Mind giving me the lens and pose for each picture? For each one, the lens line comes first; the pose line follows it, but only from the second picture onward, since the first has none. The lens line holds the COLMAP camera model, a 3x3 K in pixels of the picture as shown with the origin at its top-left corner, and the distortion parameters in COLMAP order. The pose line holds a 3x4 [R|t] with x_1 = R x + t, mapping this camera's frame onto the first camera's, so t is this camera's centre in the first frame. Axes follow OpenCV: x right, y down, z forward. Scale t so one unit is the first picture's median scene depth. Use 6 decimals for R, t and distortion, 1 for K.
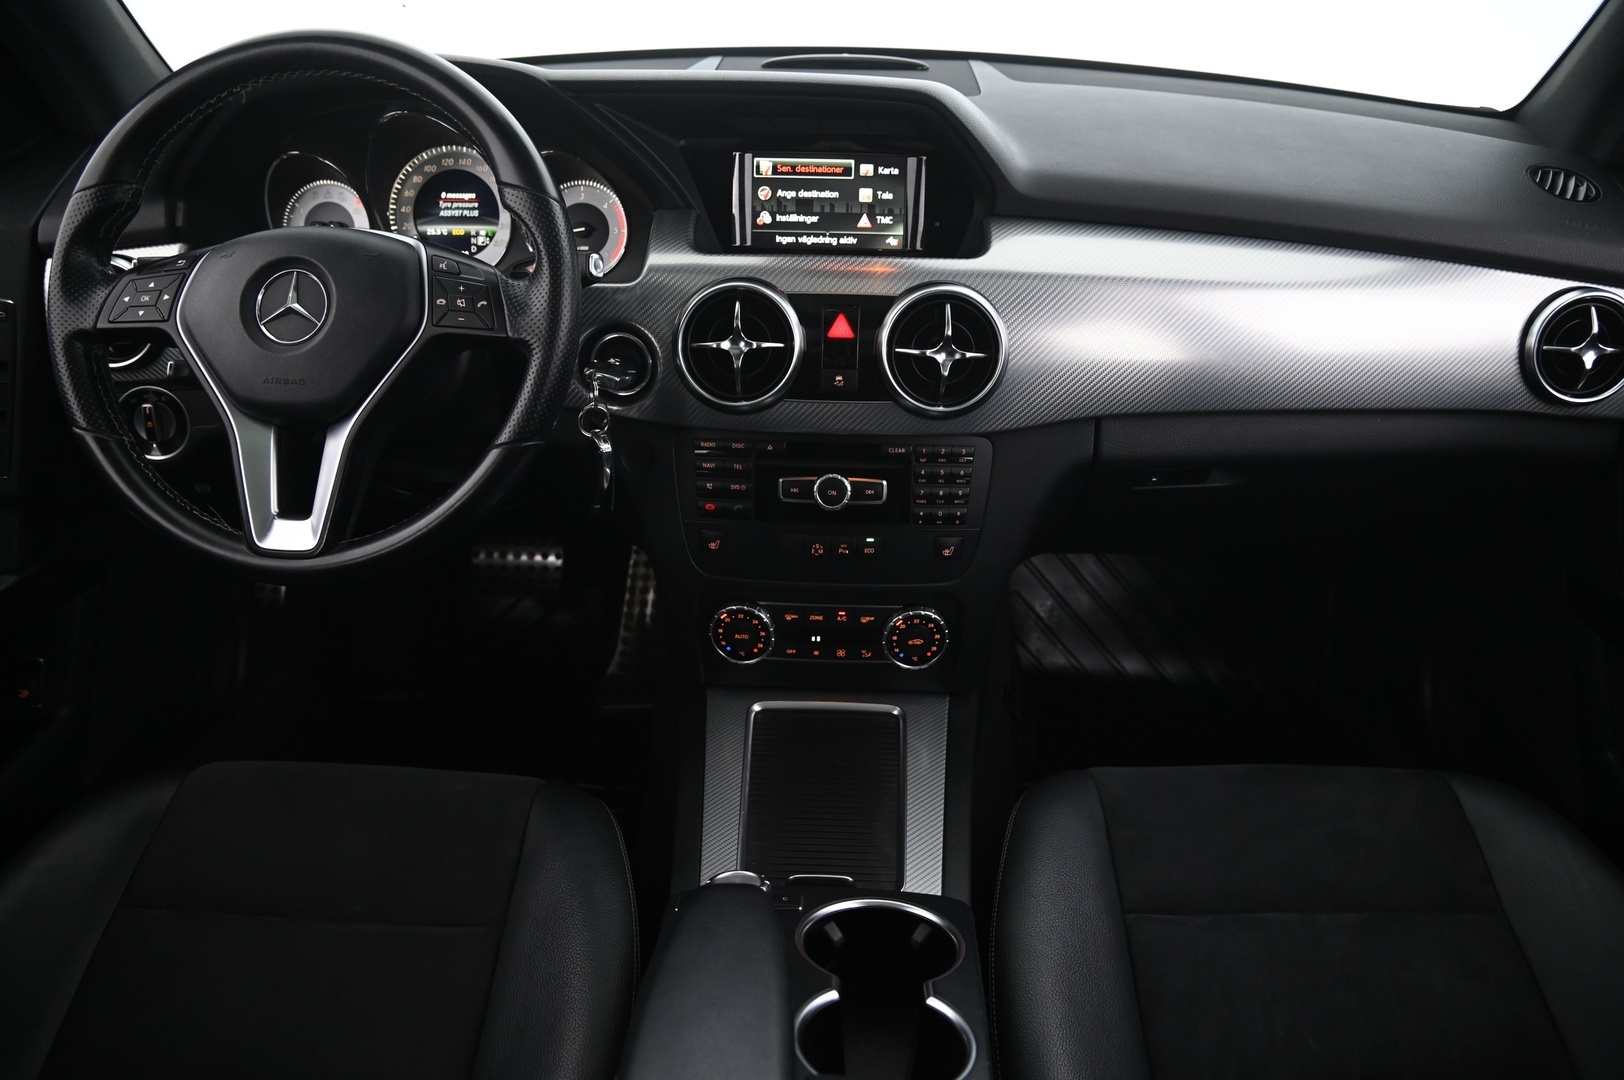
lens RADIAL K [[1117.0, 0, 812.0], [0, 1117.0, 540.0], [0, 0, 1]] dist [-0.053248, -0.001857]
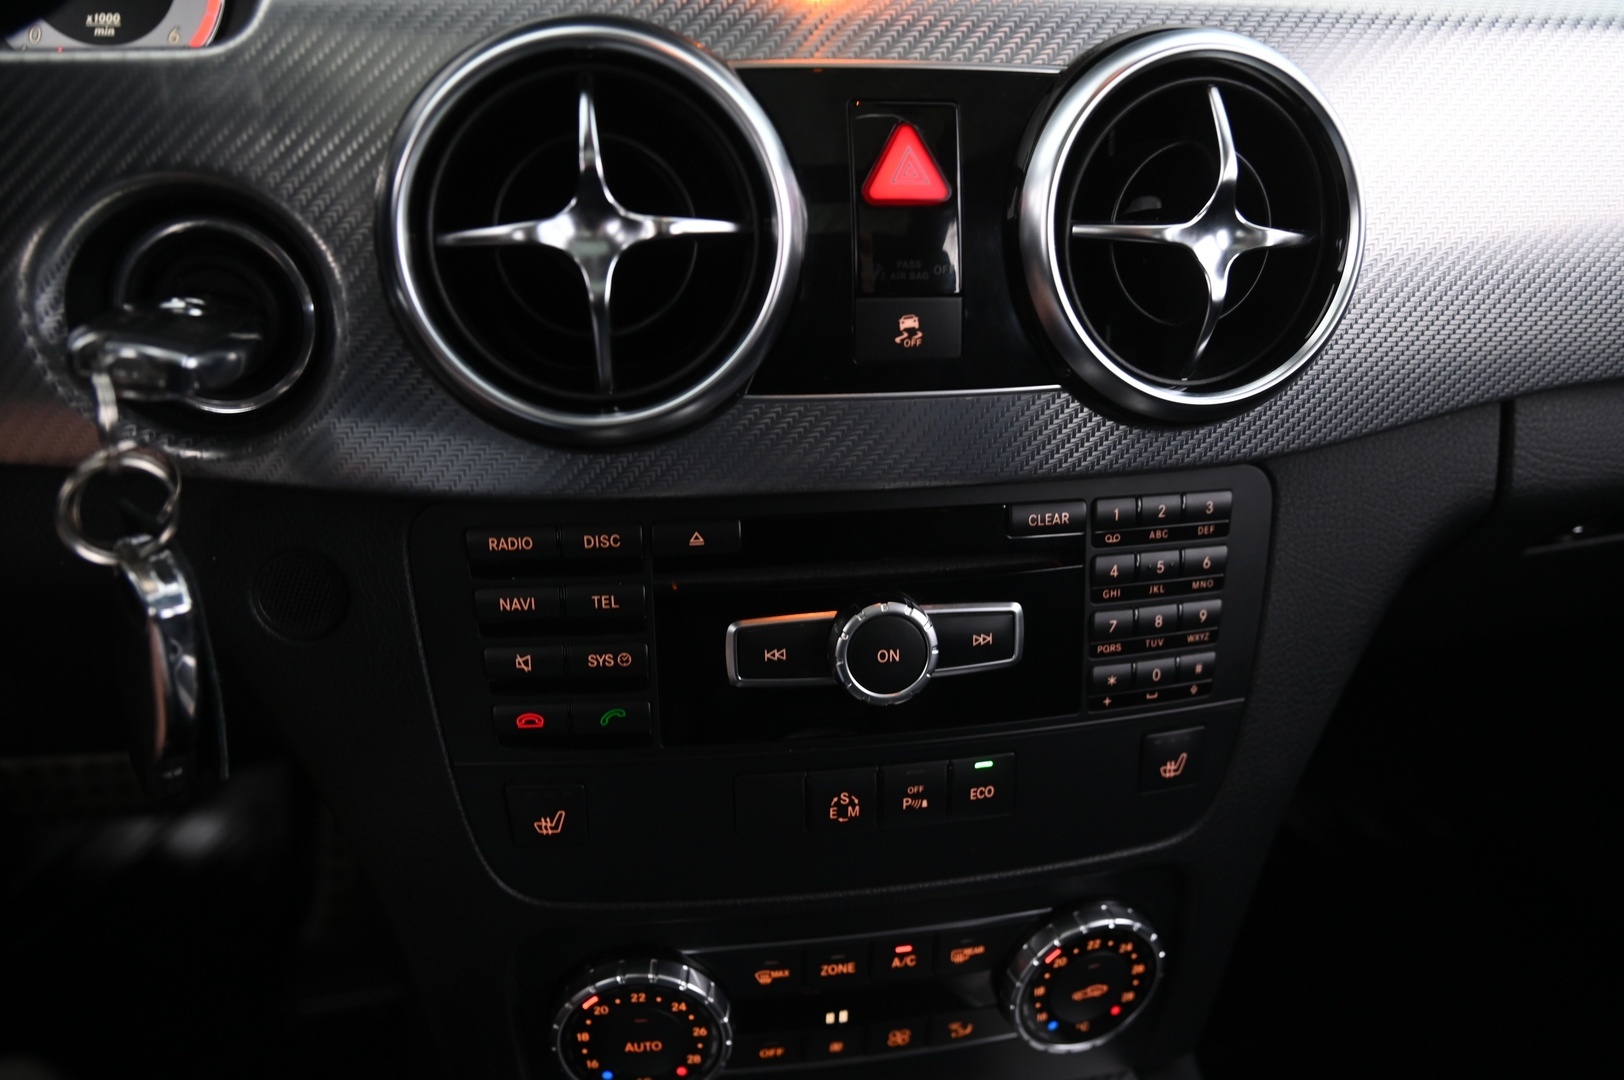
lens RADIAL K [[1200.9, 0, 812.0], [0, 1200.9, 540.0], [0, 0, 1]] dist [-0.054551, 0.003641]
pose [[0.974707, -0.083223, 0.207411, -0.079587], [0.084506, 0.996419, 0.002687, -0.080334], [-0.206892, 0.014909, 0.978250, 0.629474]]
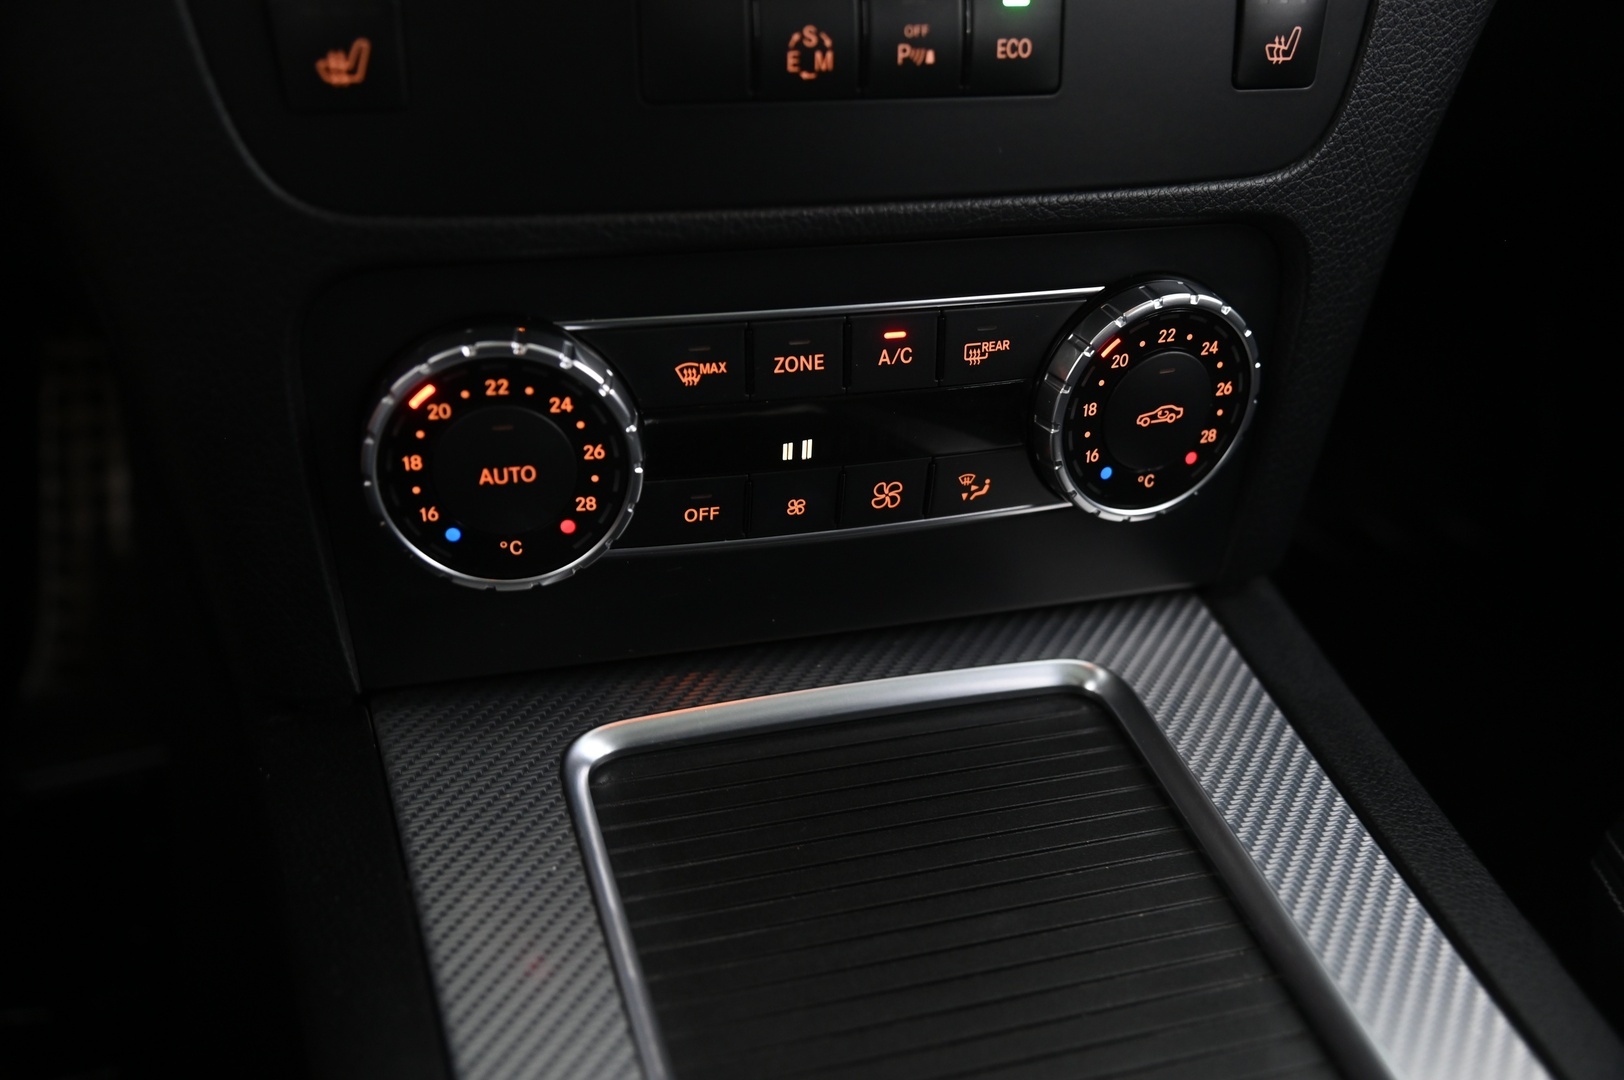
lens RADIAL K [[1414.0, 0, 812.0], [0, 1414.0, 540.0], [0, 0, 1]] dist [-0.029946, 0.000803]
pose [[0.946896, -0.133465, 0.292530, -0.095920], [0.111236, 0.989579, 0.091429, 0.083425], [-0.301685, -0.054034, 0.951875, 0.721737]]
